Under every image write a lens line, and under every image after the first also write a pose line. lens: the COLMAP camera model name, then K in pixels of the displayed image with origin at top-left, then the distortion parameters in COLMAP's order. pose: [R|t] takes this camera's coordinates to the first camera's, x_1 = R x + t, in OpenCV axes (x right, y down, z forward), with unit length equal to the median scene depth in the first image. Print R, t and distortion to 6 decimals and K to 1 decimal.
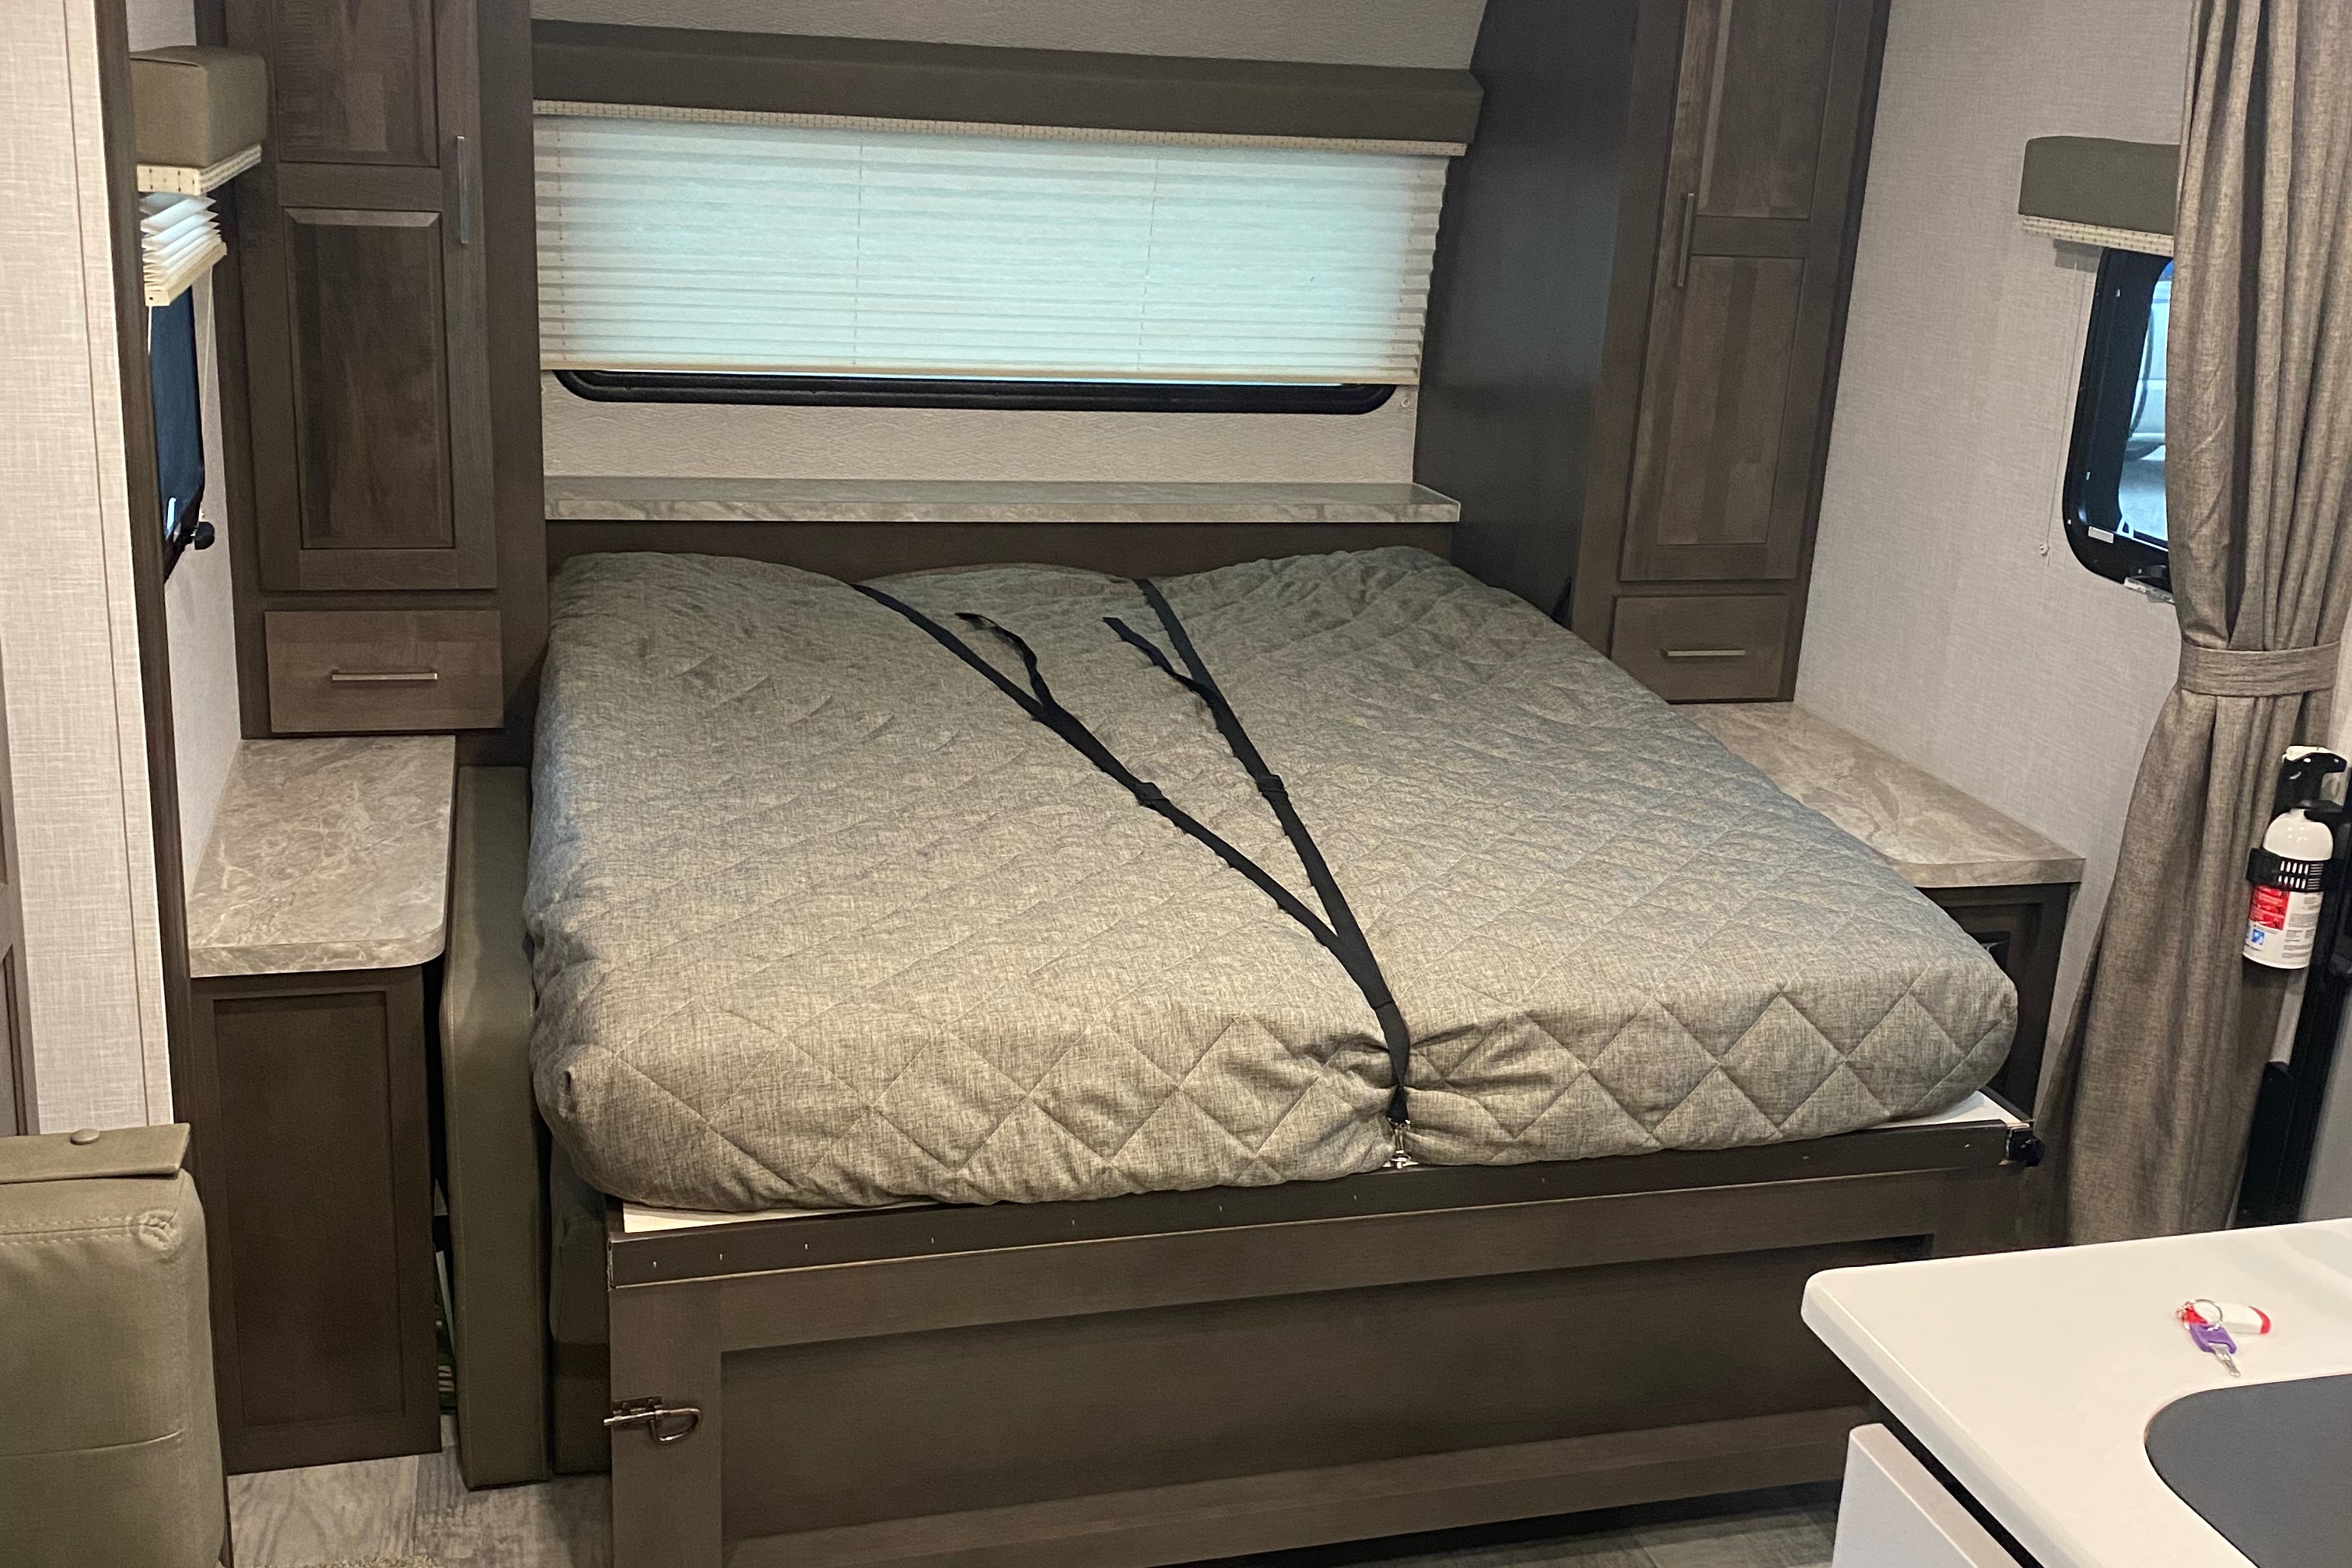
lens RADIAL K [[2388.0, 0, 1185.0], [0, 2388.0, 780.7], [0, 0, 1]] dist [0.030678, 0.000000]
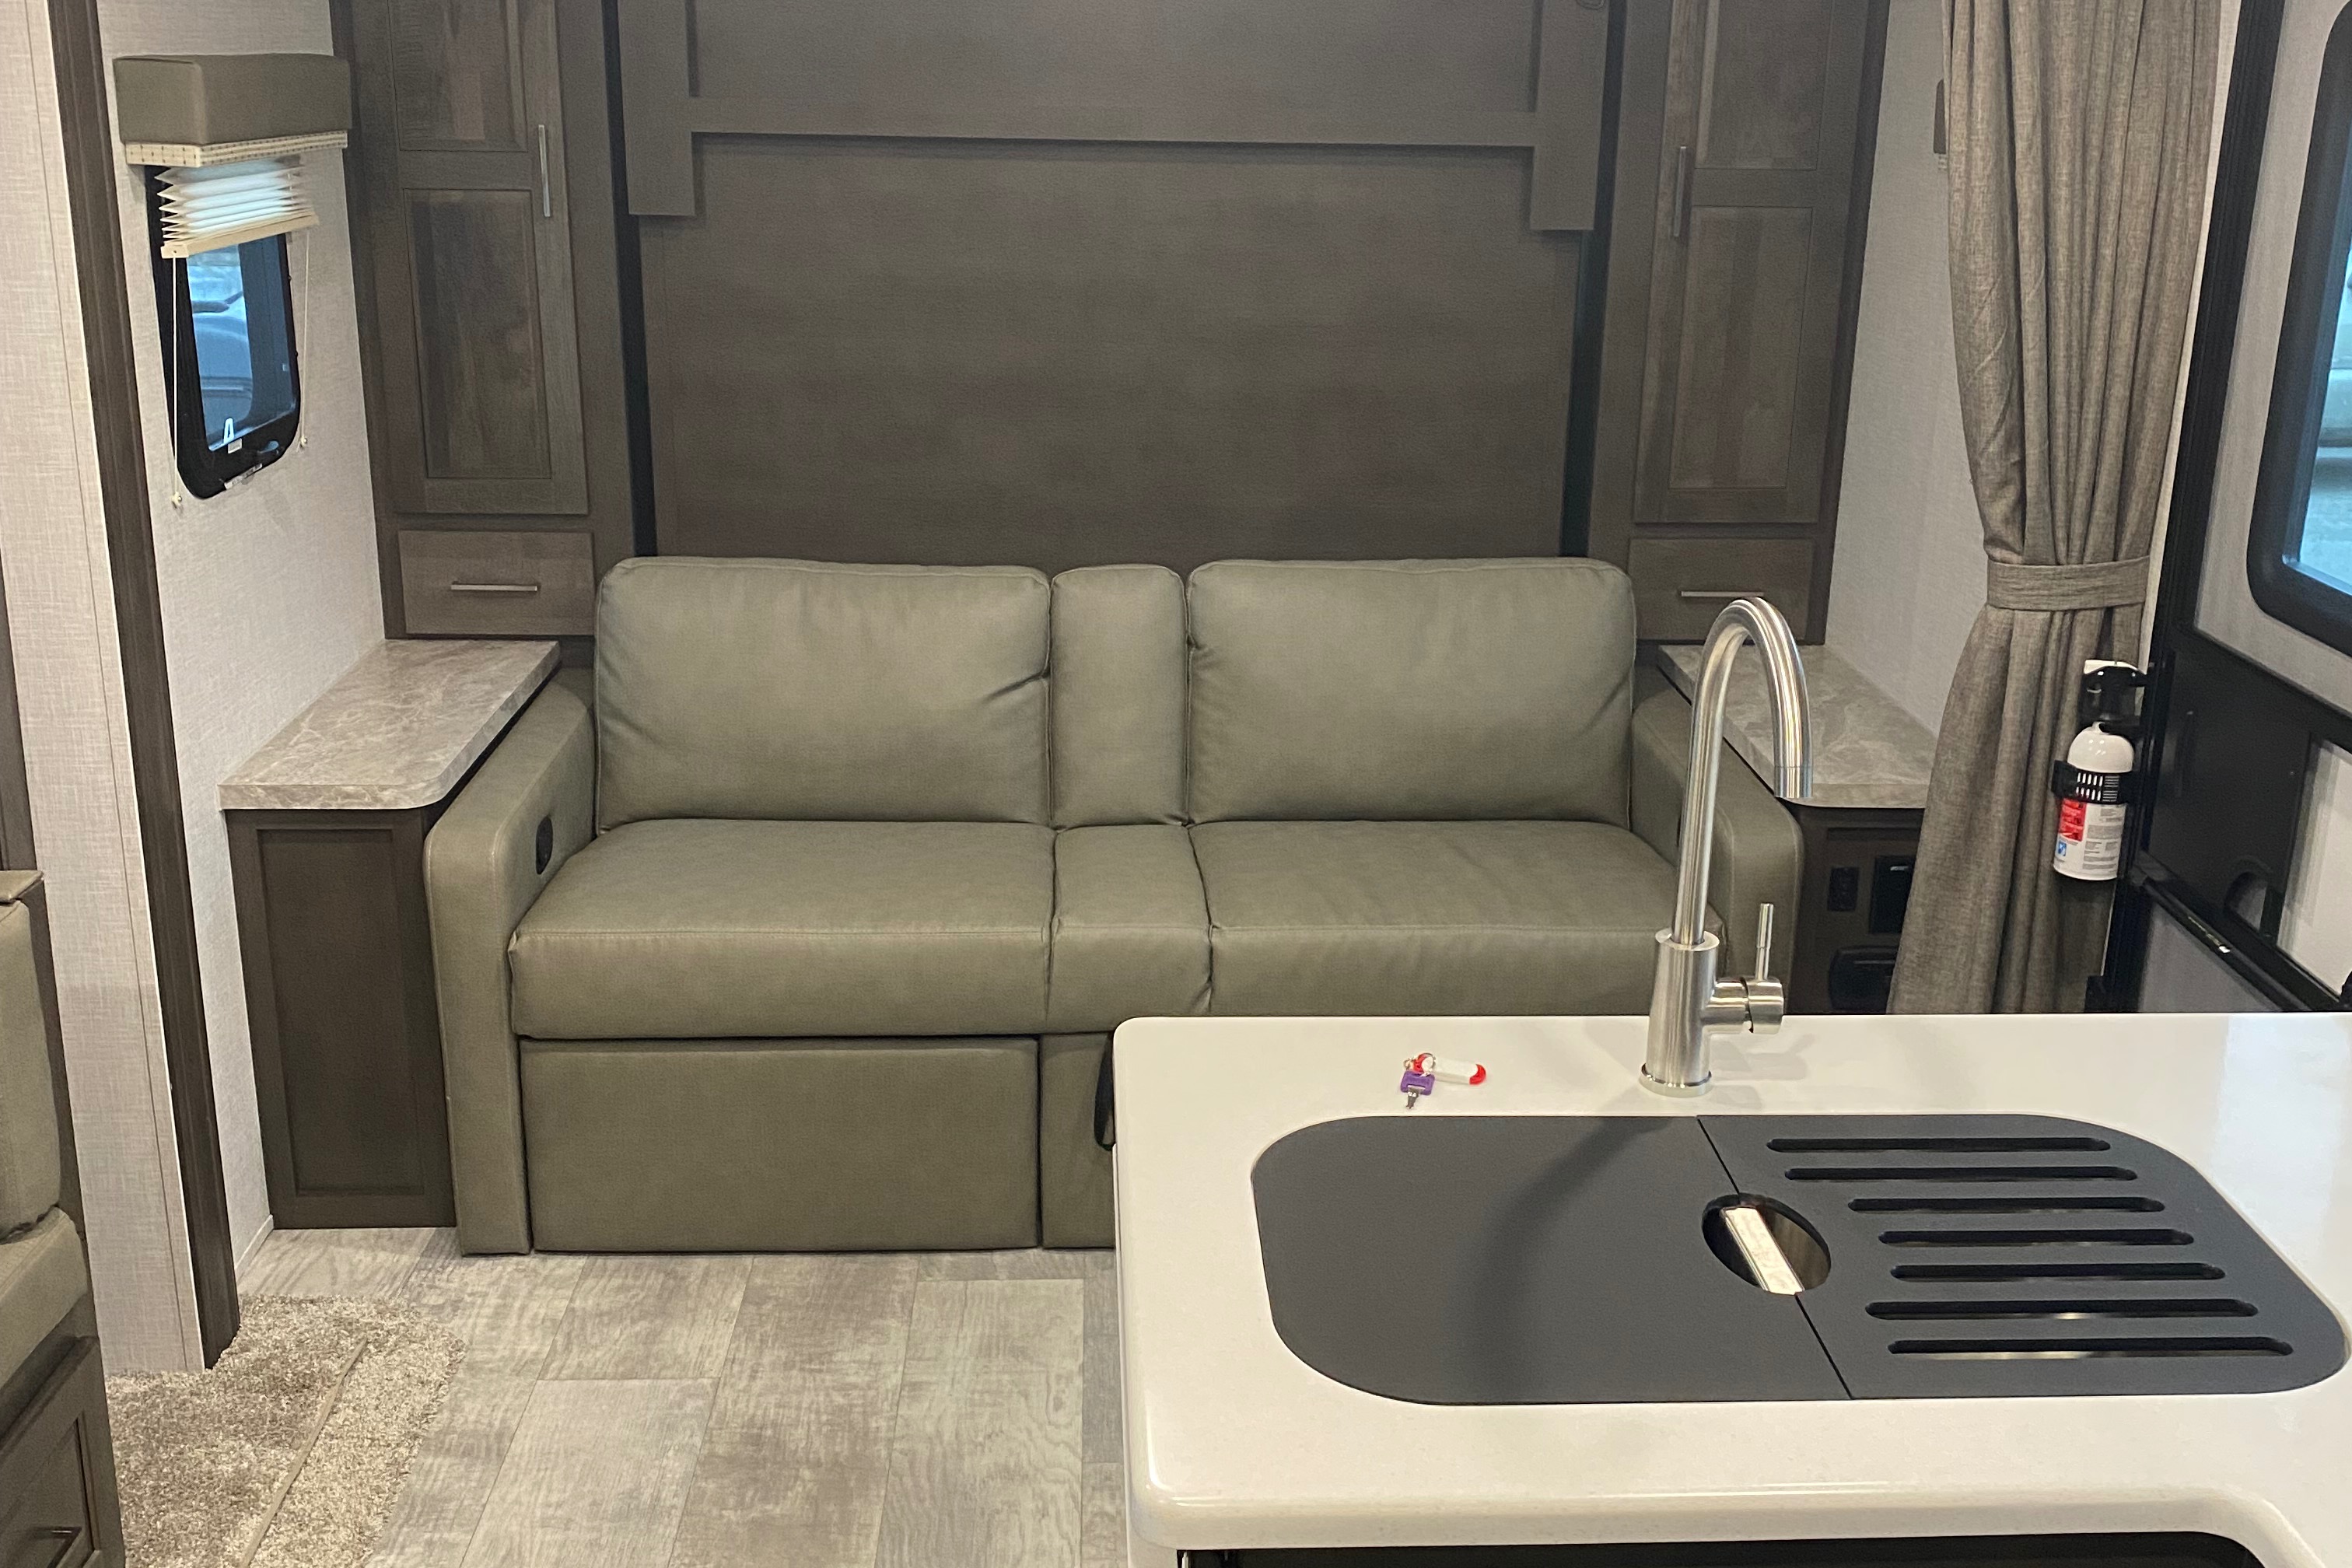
lens RADIAL K [[2388.0, 0, 1163.6], [0, 2388.0, 777.6], [0, 0, 1]] dist [0.030678, 0.000000]
pose [[0.972342, 0.031124, -0.231479, 0.312657], [-0.032635, 0.999464, -0.002699, 0.050601], [0.231271, 0.010178, 0.972836, -0.080526]]
